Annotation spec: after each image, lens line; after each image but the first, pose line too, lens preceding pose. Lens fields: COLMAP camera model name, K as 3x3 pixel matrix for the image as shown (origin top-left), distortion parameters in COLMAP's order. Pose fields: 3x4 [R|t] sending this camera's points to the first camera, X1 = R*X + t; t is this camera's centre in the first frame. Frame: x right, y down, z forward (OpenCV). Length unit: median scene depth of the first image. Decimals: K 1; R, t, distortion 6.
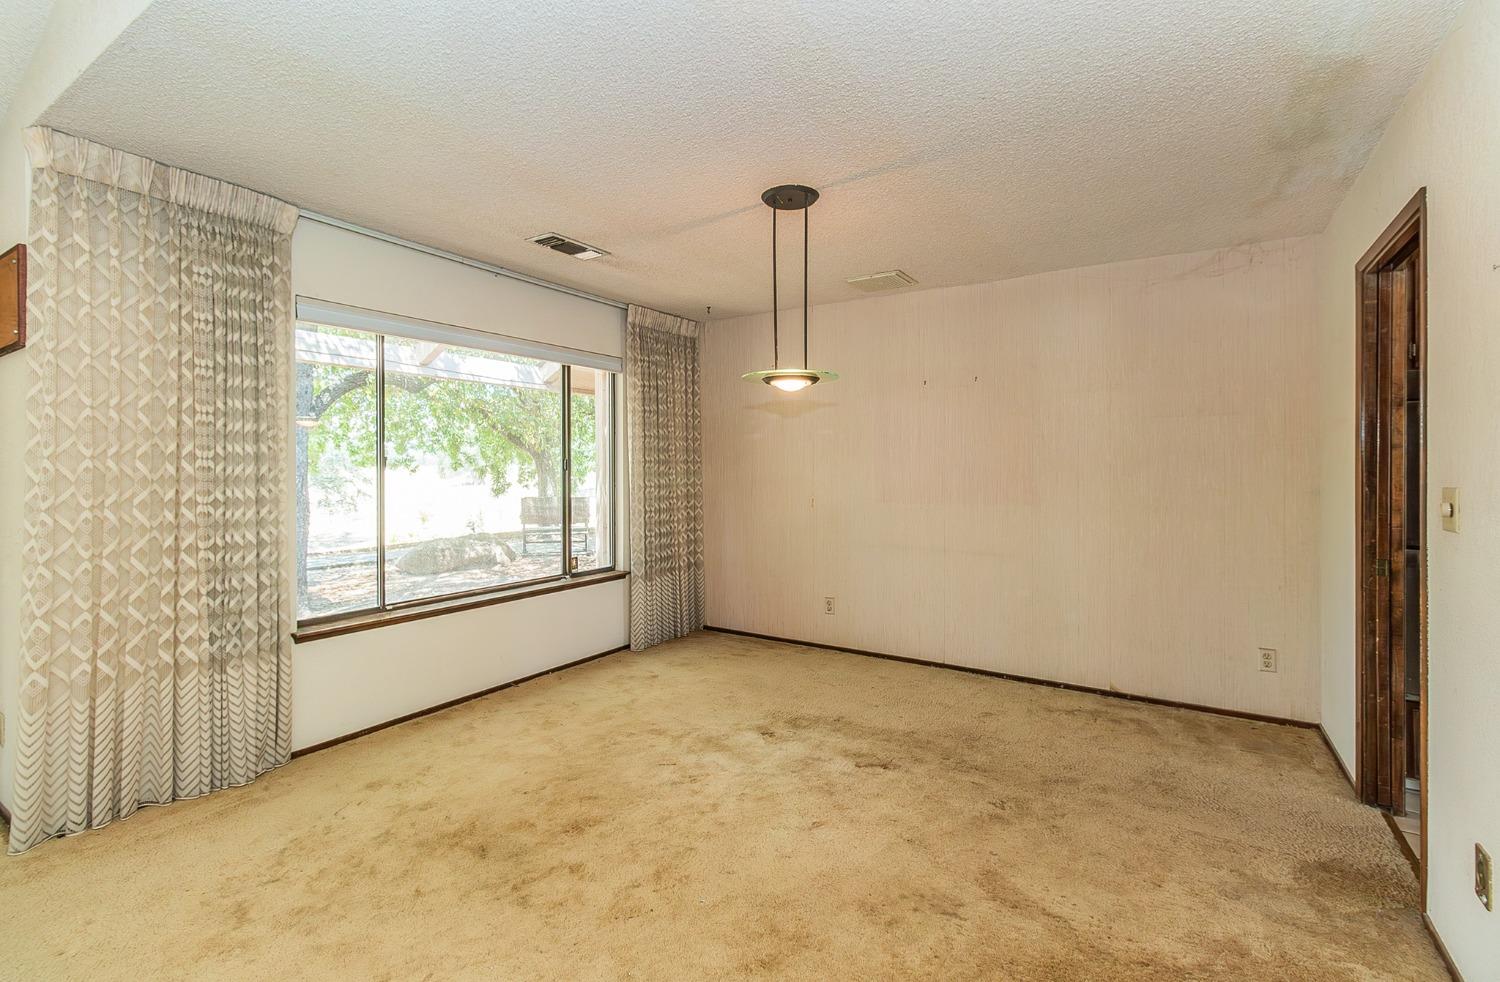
lens RADIAL K [[676.8, 0, 747.3], [0, 676.8, 479.5], [0, 0, 1]] dist [-0.000729, -0.000278]
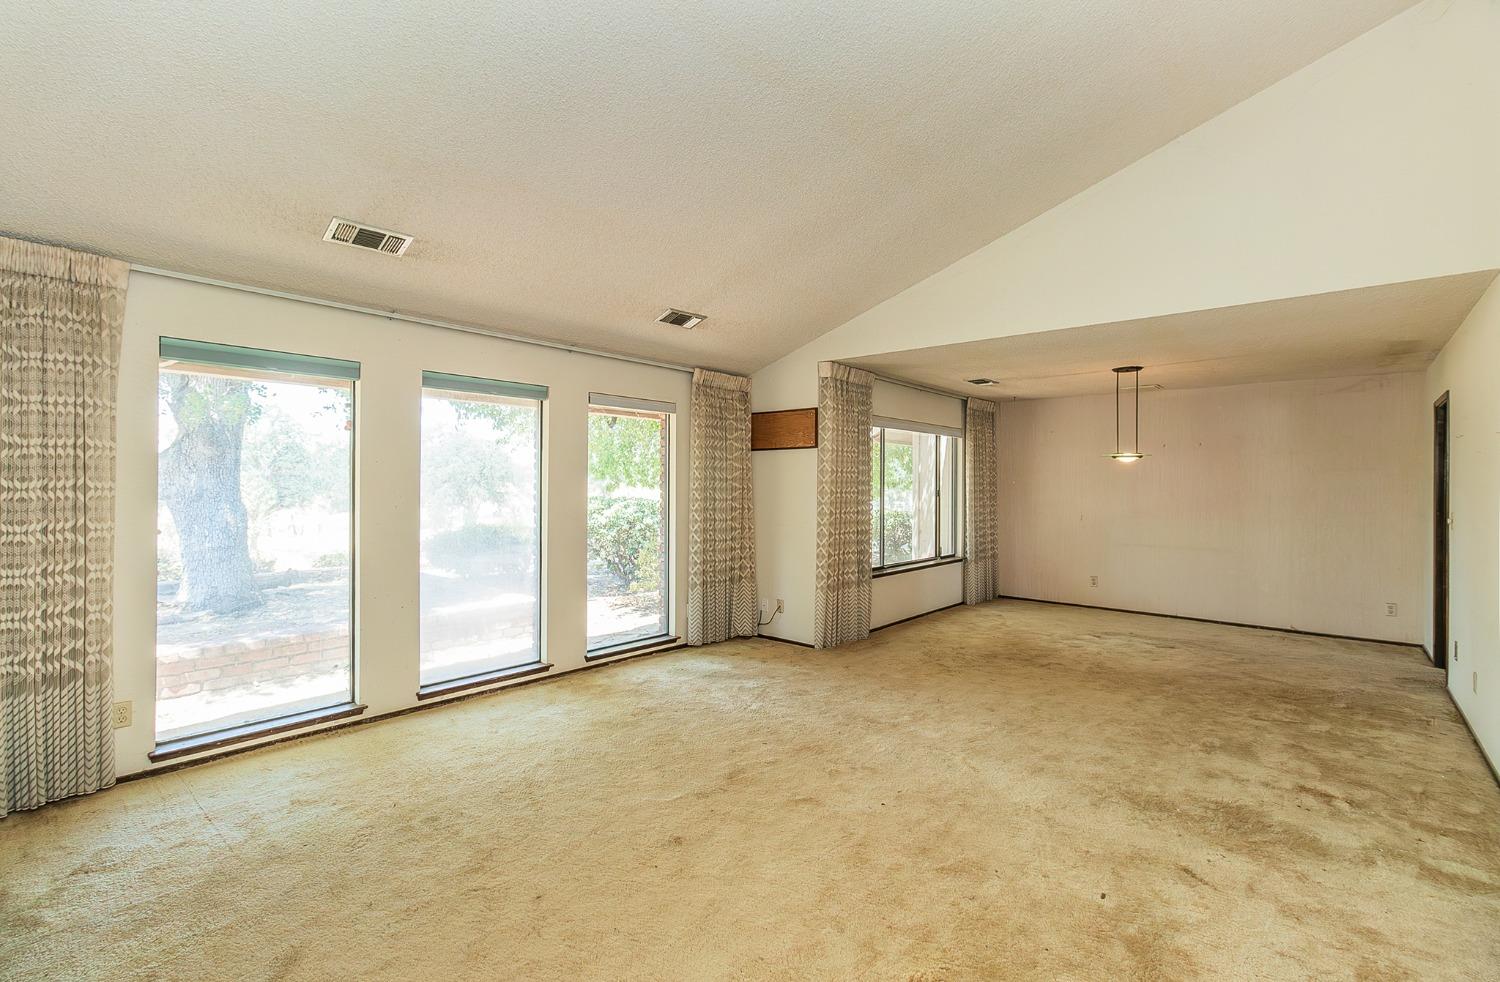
lens RADIAL K [[676.8, 0, 746.9], [0, 676.8, 484.7], [0, 0, 1]] dist [-0.000729, -0.000278]
pose [[0.988995, 0.009744, -0.147625, -0.590199], [-0.012287, 0.999791, -0.016319, -0.010943], [0.147436, 0.017953, 0.988909, -0.924755]]
